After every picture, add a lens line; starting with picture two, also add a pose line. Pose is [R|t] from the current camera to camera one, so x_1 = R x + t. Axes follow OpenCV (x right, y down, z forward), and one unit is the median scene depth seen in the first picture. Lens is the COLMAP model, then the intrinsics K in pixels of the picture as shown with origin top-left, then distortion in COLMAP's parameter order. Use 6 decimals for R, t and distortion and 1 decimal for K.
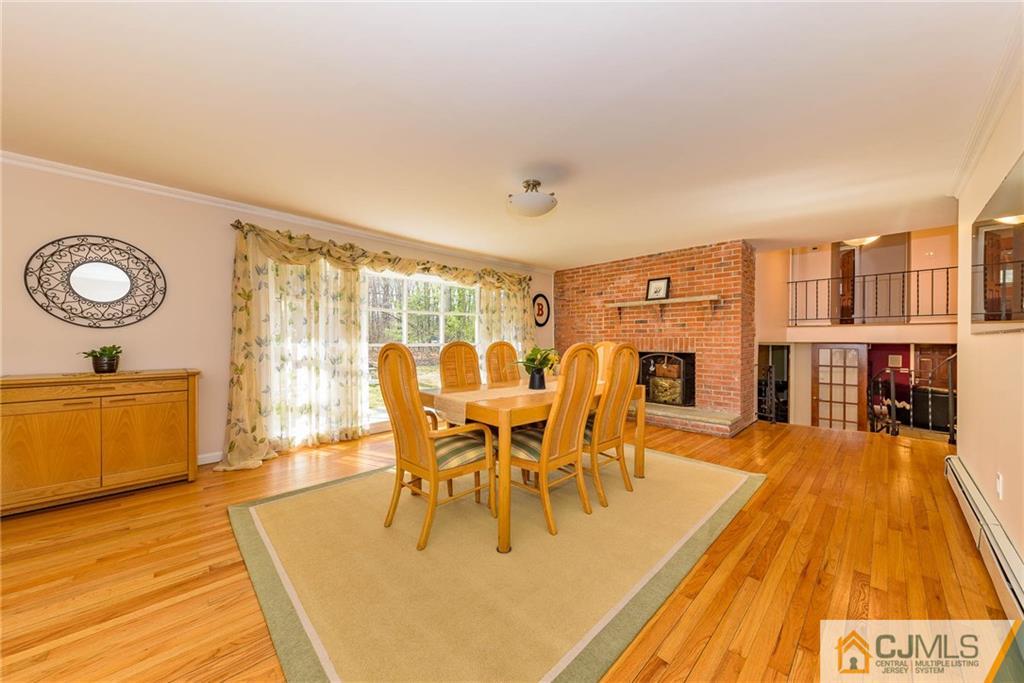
lens RADIAL K [[378.5, 0, 512.5], [0, 378.5, 339.4], [0, 0, 1]] dist [0.003146, 0.000399]
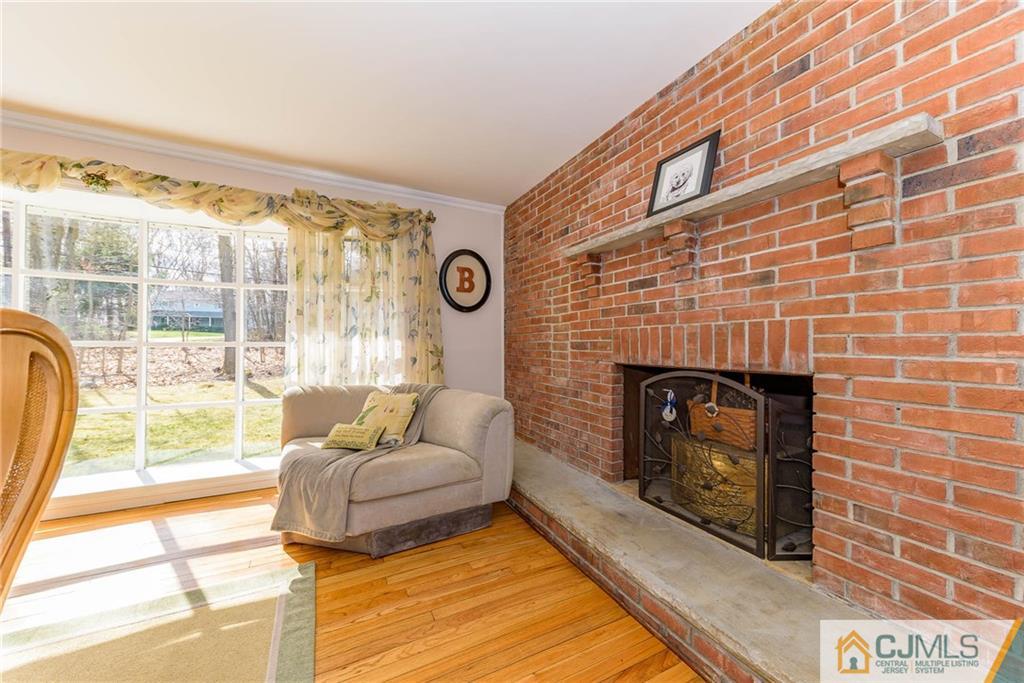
lens RADIAL K [[355.6, 0, 509.1], [0, 355.6, 344.4], [0, 0, 1]] dist [0.002936, -0.002177]
pose [[0.947036, 0.001627, -0.321124, 0.340782], [-0.002543, 0.999994, -0.002433, 0.013742], [0.321118, 0.003121, 0.947034, 0.655424]]
